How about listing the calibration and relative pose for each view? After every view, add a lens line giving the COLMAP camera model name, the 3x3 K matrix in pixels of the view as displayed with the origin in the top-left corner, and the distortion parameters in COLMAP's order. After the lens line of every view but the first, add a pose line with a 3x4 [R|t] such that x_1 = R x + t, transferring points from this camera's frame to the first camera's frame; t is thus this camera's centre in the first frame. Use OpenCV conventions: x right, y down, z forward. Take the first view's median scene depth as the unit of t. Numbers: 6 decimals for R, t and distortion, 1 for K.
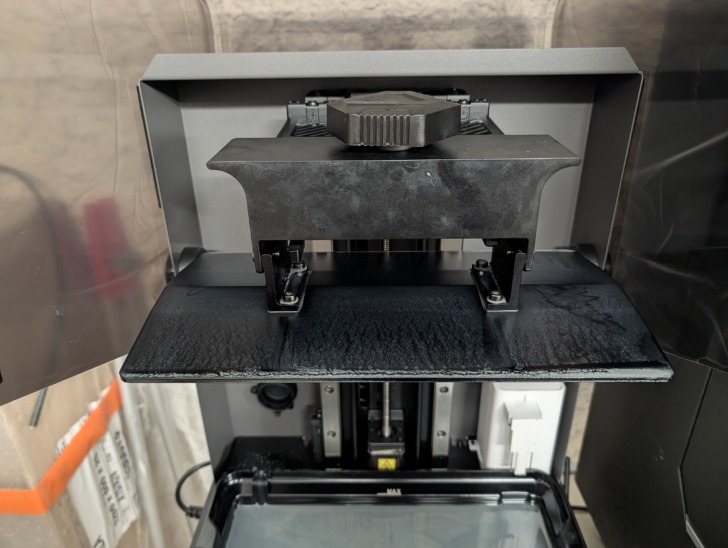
lens RADIAL K [[536.7, 0, 362.6], [0, 536.7, 269.2], [0, 0, 1]] dist [-0.019560, -0.001312]
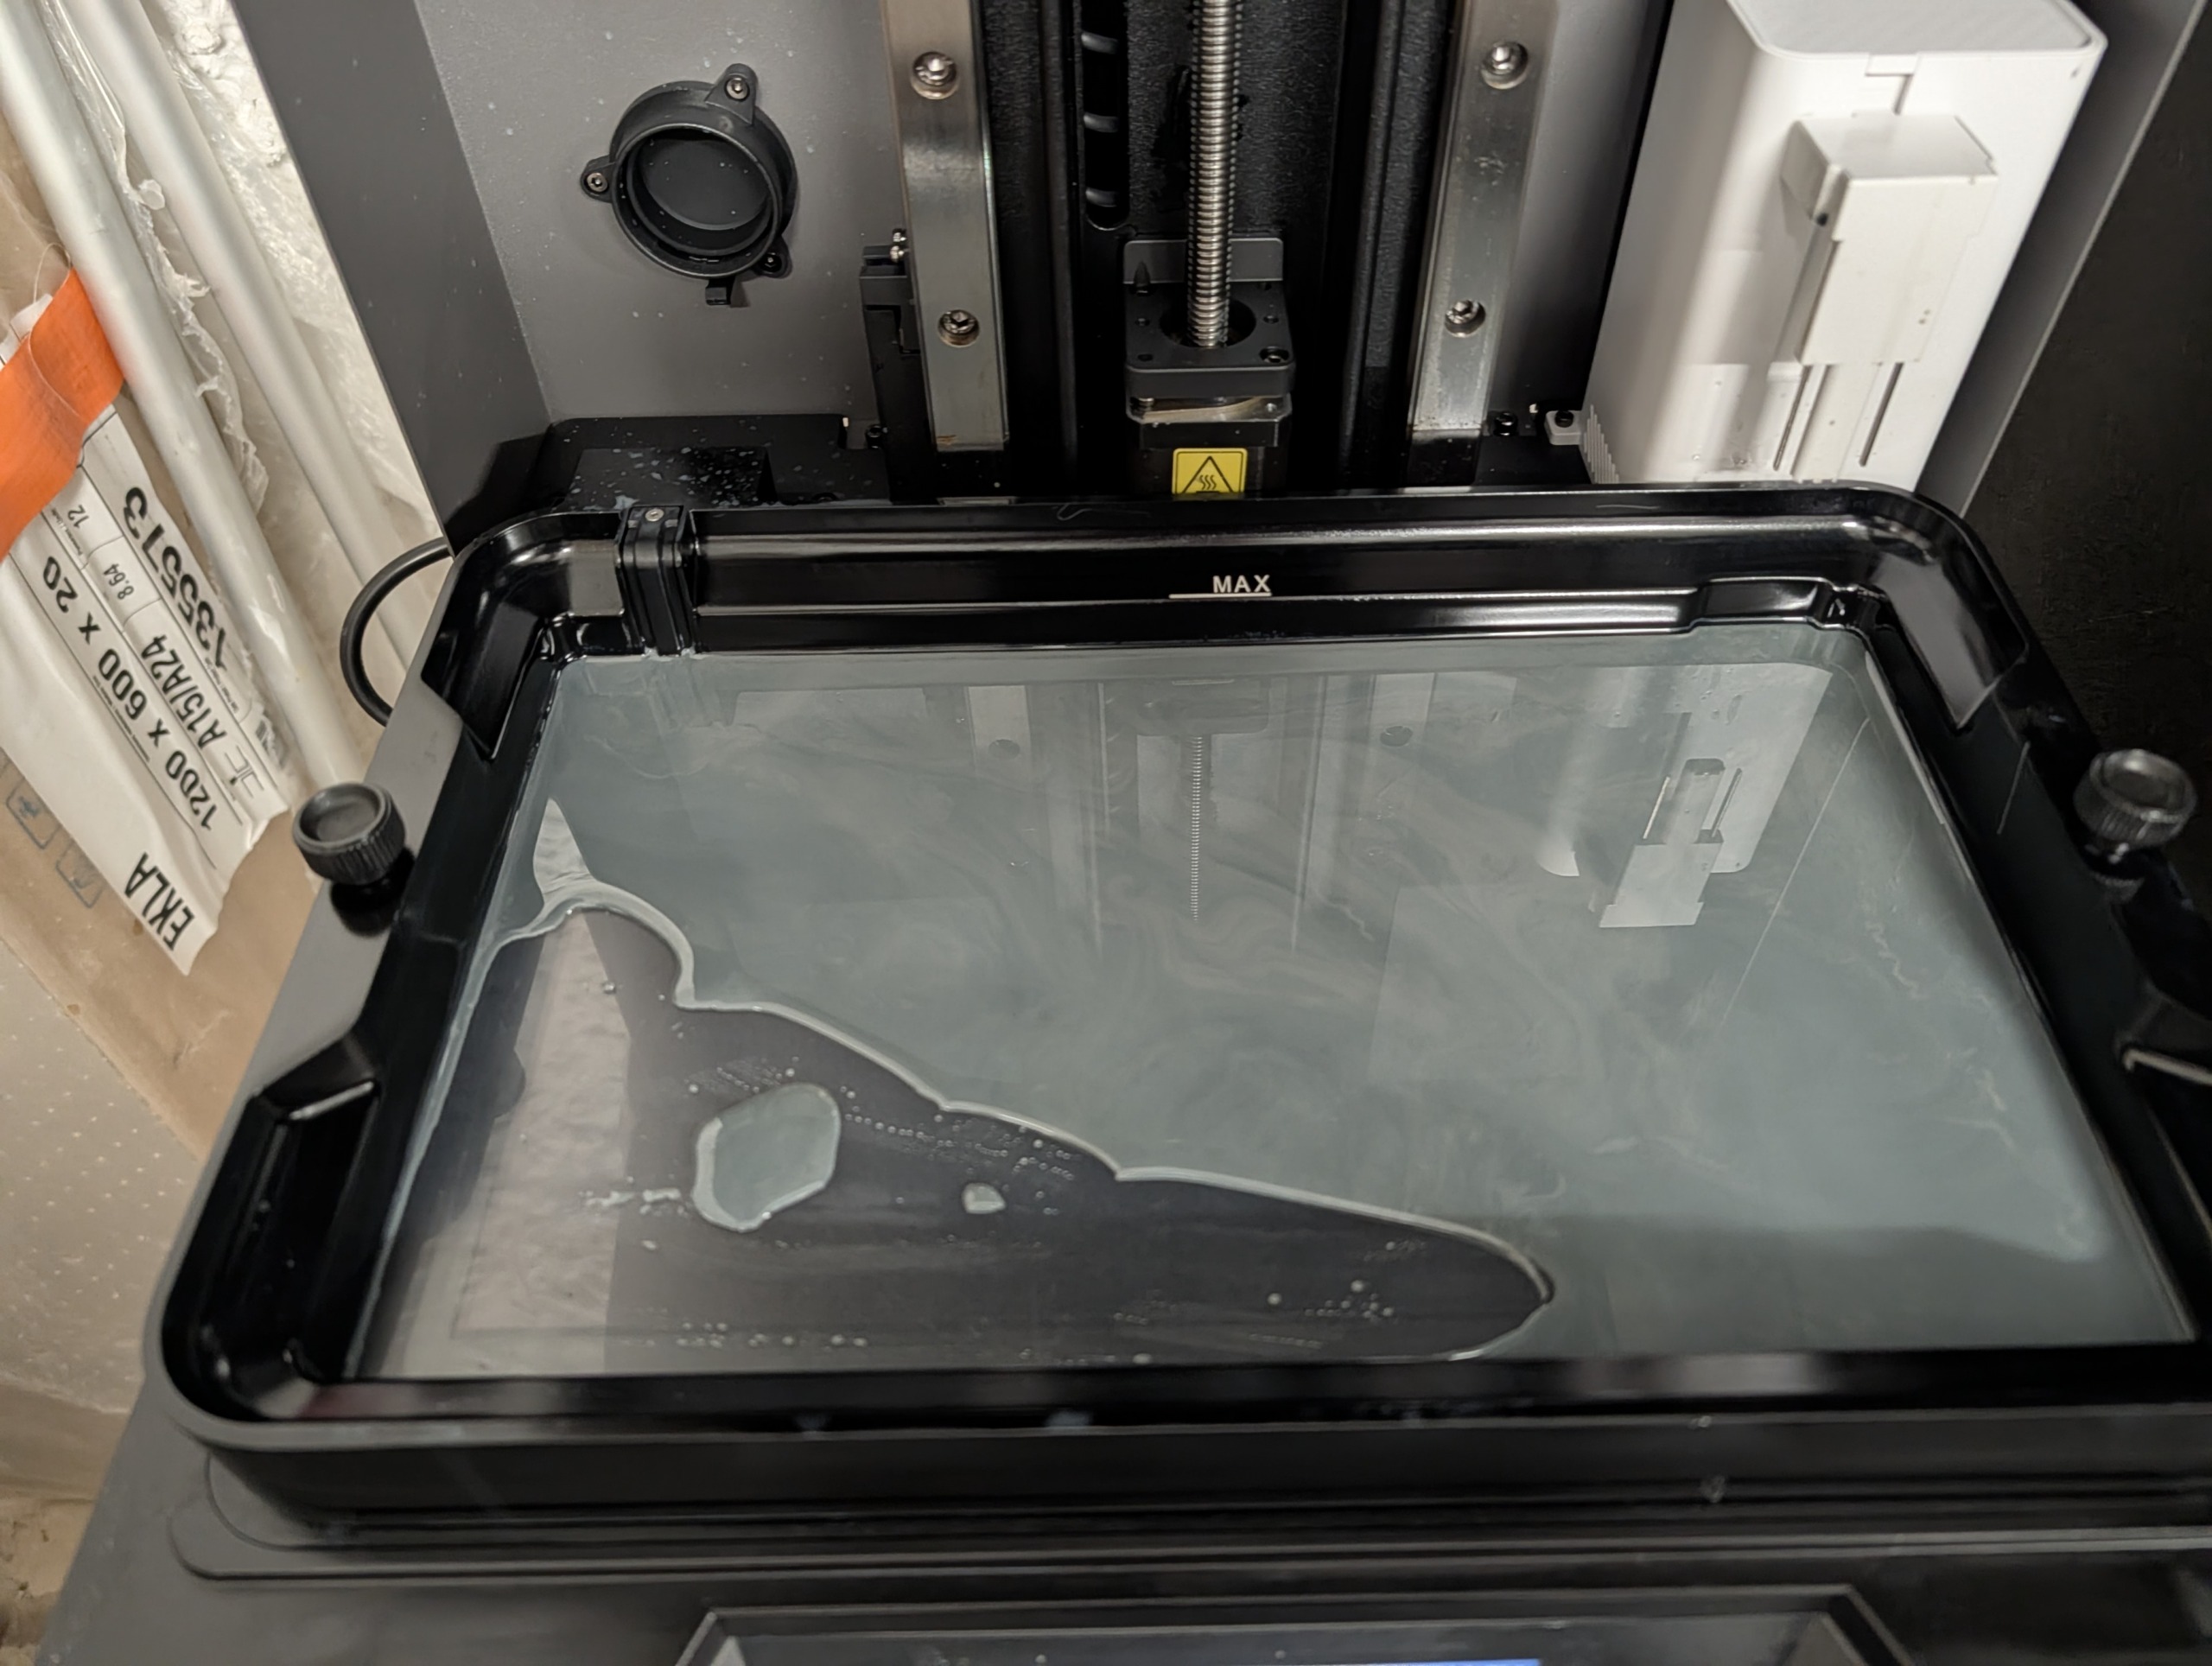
lens RADIAL K [[1630.8, 0, 1106.4], [0, 1630.8, 822.7], [0, 0, 1]] dist [-0.019560, -0.001312]
pose [[0.999600, -0.022158, 0.017589, -0.012423], [0.013552, 0.920800, 0.389799, 0.207396], [-0.024833, -0.389405, 0.920732, 0.278212]]
